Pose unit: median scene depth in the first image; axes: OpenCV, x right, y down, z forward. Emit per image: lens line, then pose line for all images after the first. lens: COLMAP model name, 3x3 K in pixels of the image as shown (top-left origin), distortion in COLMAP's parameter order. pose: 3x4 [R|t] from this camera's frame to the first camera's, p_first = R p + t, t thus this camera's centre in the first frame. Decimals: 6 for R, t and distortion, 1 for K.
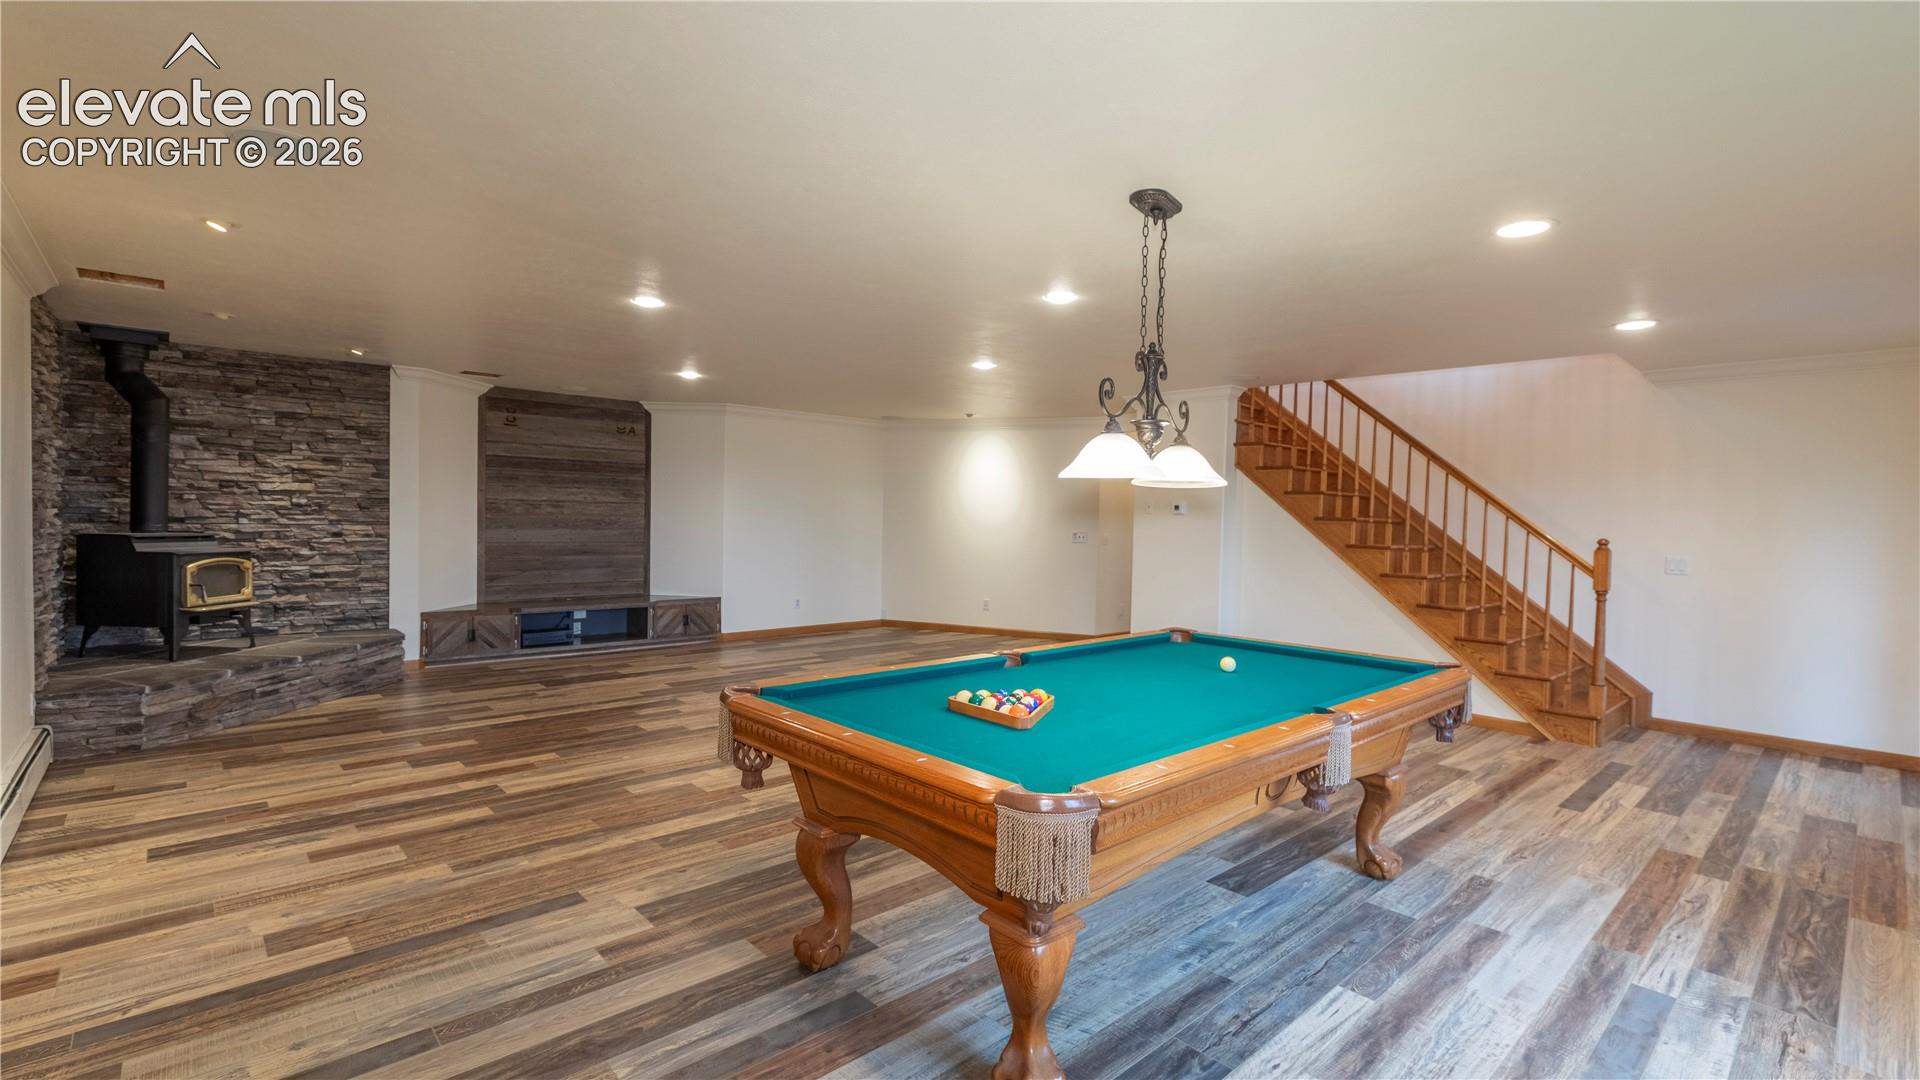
lens RADIAL K [[853.2, 0, 966.1], [0, 853.2, 530.4], [0, 0, 1]] dist [0.007895, -0.001070]
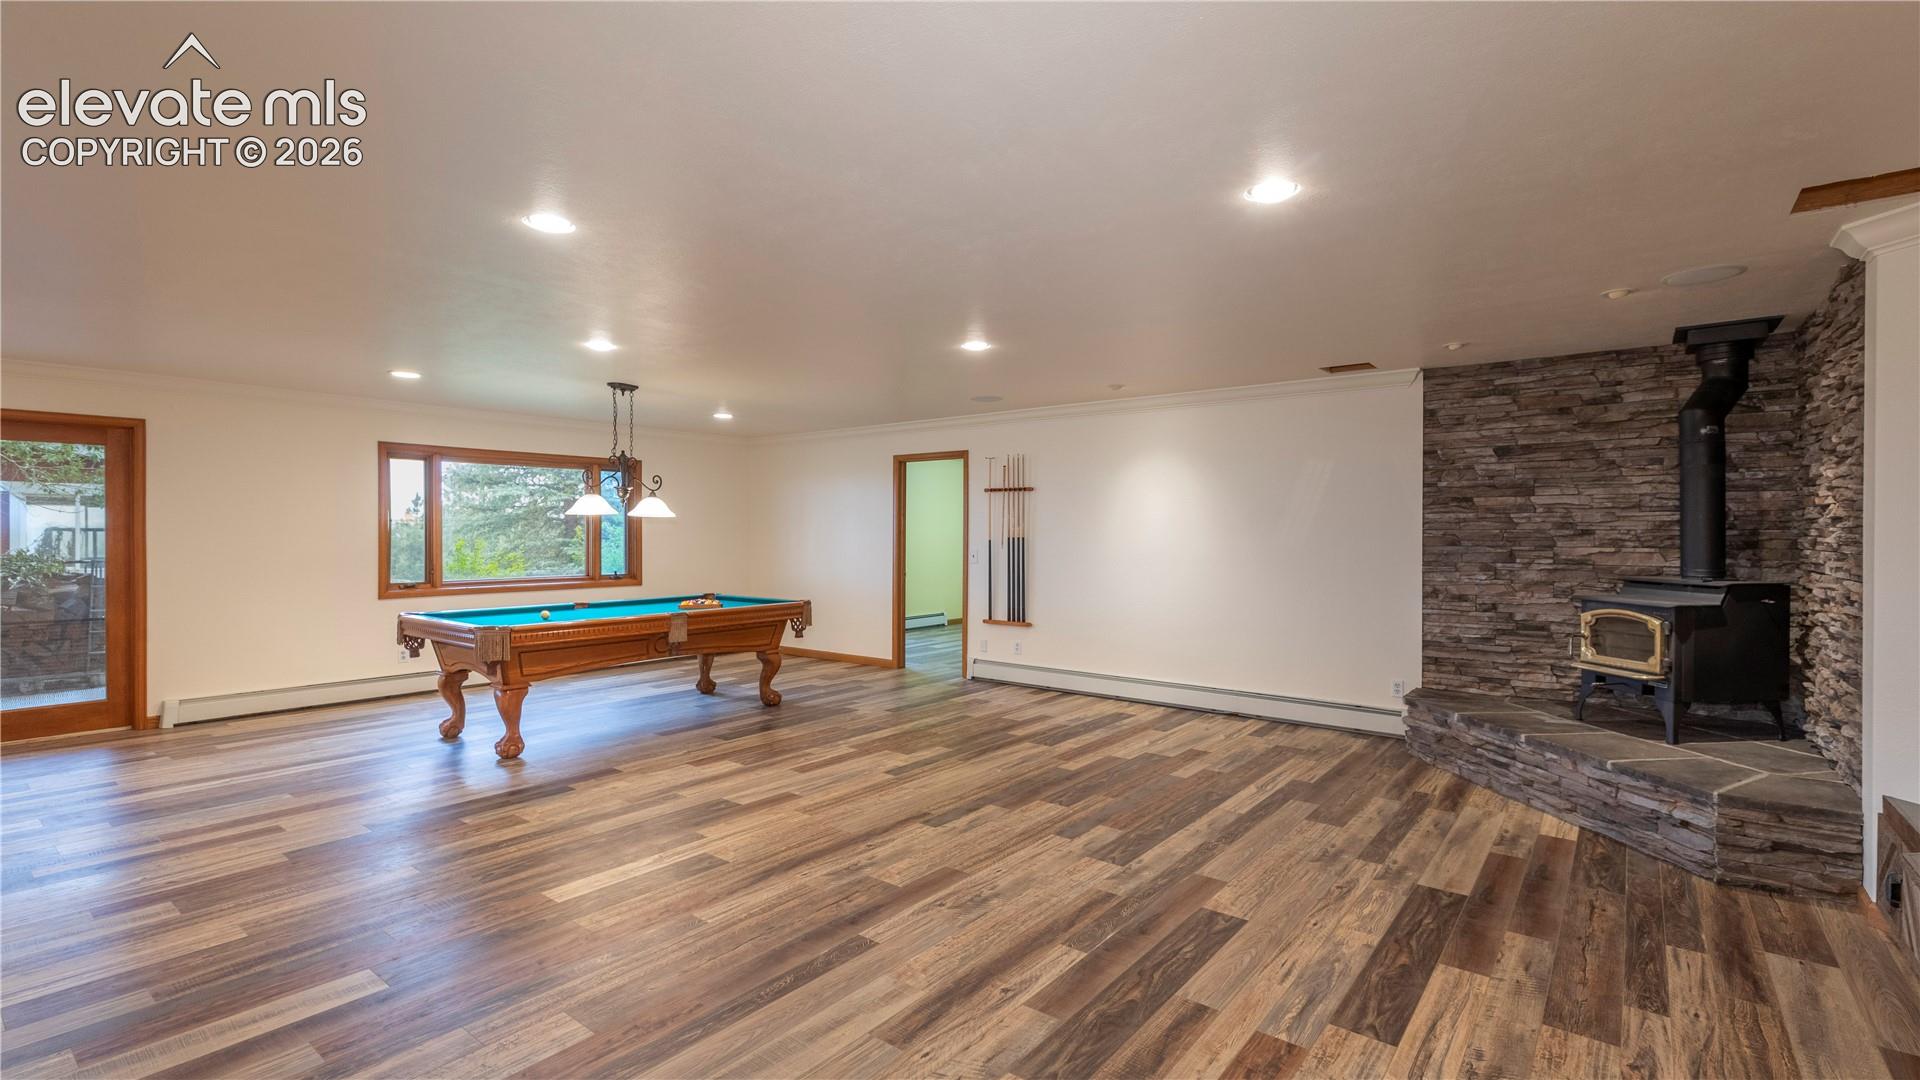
lens RADIAL K [[853.2, 0, 968.0], [0, 853.2, 545.5], [0, 0, 1]] dist [0.007895, -0.001070]
pose [[-0.987300, -0.019128, -0.157713, -0.132765], [-0.024089, 0.999271, 0.029605, -0.030808], [0.157032, 0.033028, -0.987041, 1.456220]]
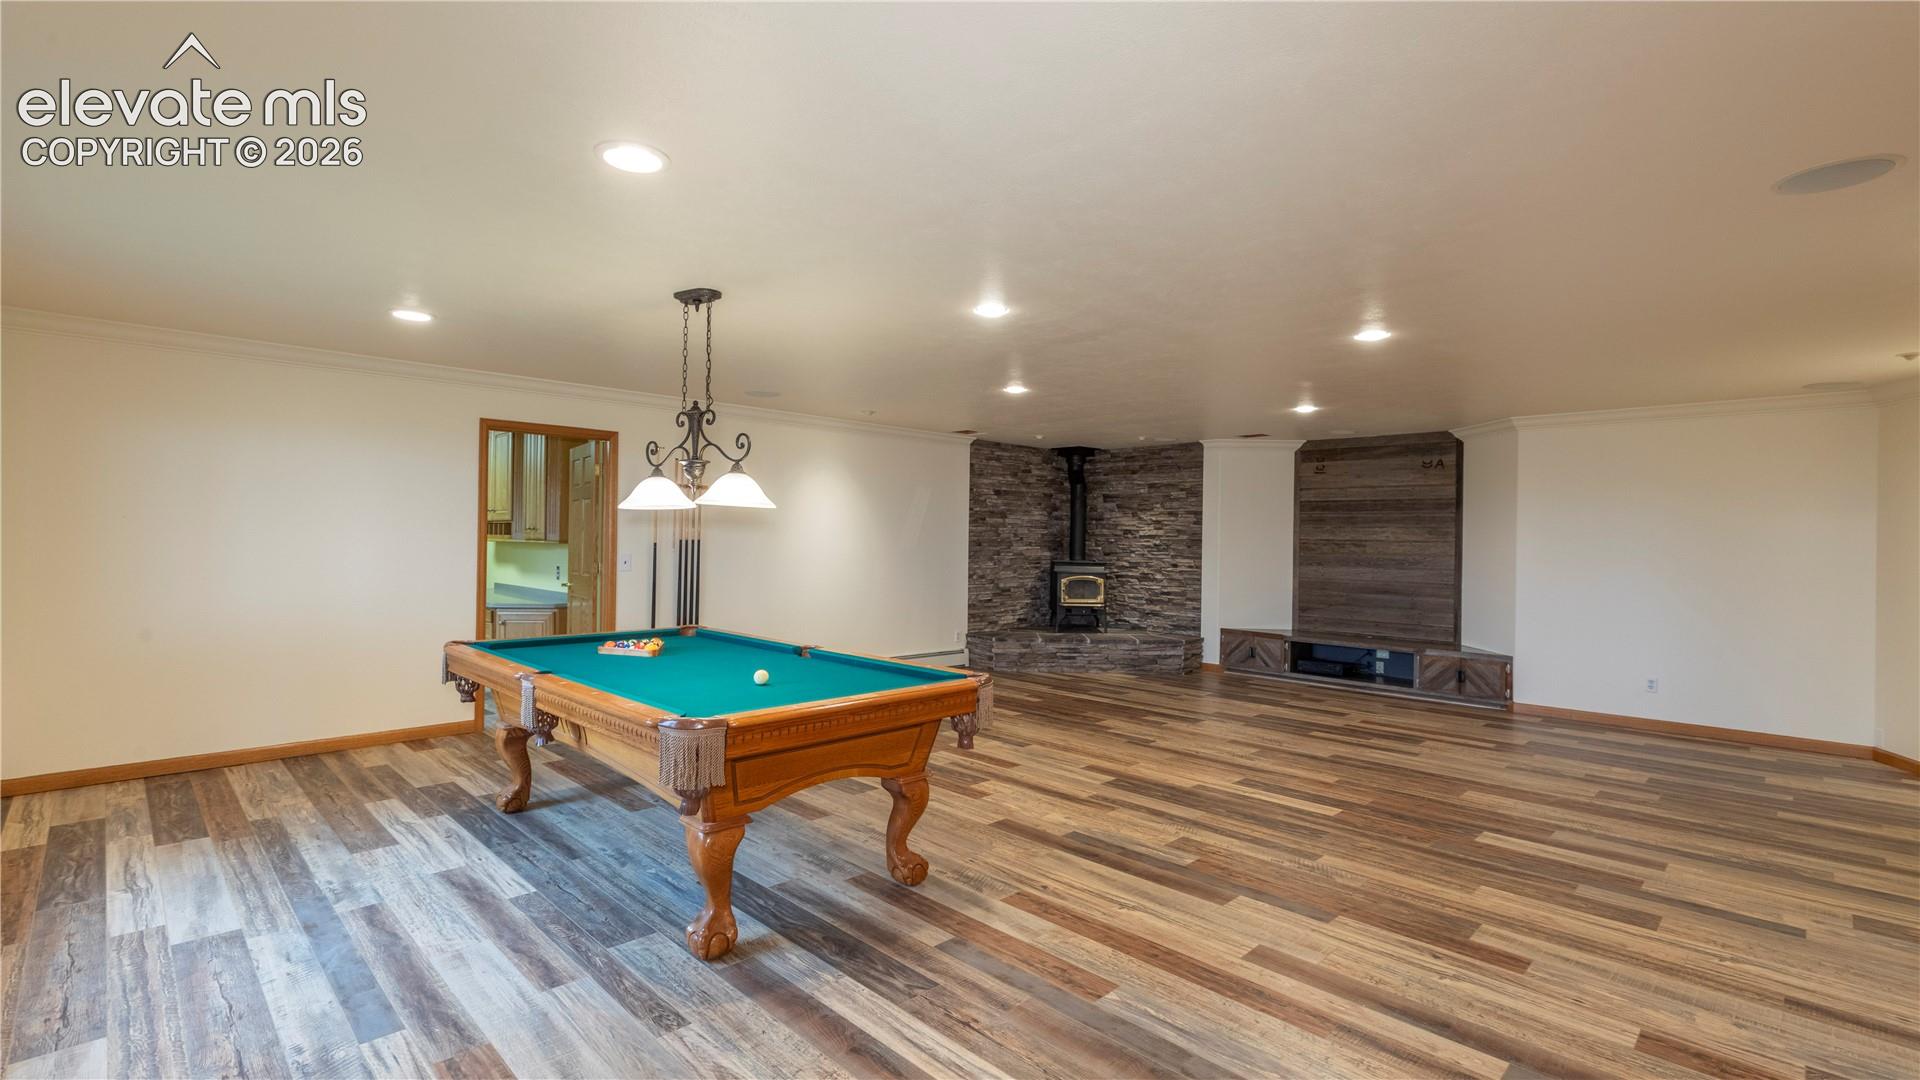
lens RADIAL K [[853.2, 0, 972.1], [0, 853.2, 540.3], [0, 0, 1]] dist [0.007895, -0.001070]
pose [[0.043248, -0.017837, -0.998905, 0.686107], [-0.033733, 0.999244, -0.019303, 0.001664], [0.998495, 0.034531, 0.042613, 0.615126]]
